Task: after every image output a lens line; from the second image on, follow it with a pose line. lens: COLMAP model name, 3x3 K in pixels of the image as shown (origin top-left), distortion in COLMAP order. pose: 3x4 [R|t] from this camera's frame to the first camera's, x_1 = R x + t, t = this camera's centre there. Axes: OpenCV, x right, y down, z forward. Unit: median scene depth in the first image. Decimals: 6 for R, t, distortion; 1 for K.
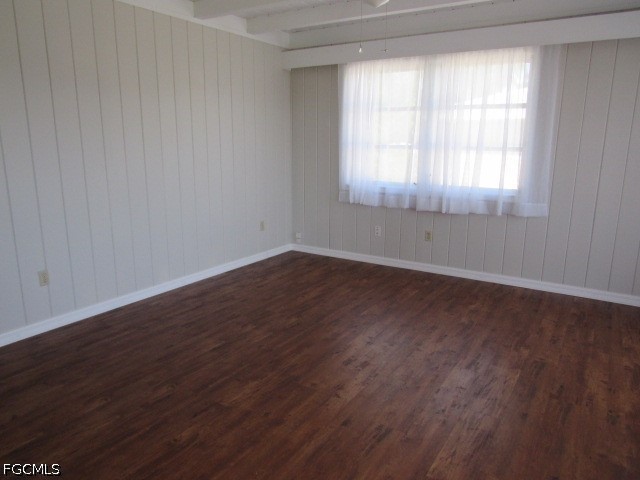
lens RADIAL K [[461.2, 0, 317.9], [0, 461.2, 241.6], [0, 0, 1]] dist [-0.020158, 0.004537]
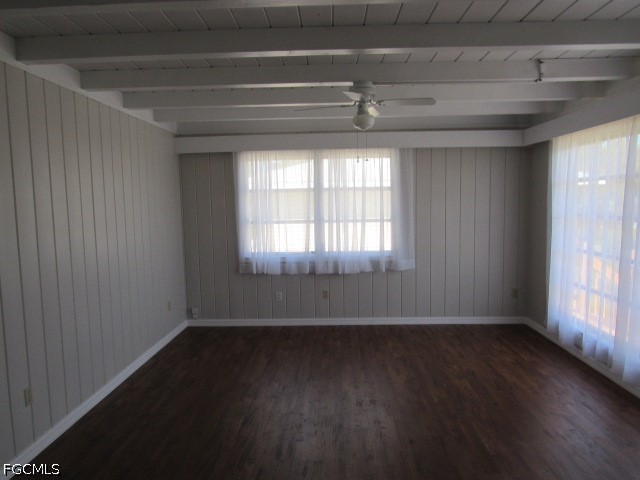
lens RADIAL K [[461.2, 0, 317.9], [0, 461.2, 241.6], [0, 0, 1]] dist [-0.020158, 0.004537]
pose [[0.862223, -0.068199, 0.501917, -0.397315], [0.133110, 0.986575, -0.094610, -0.040246], [-0.488726, 0.148385, 0.859726, -0.038121]]
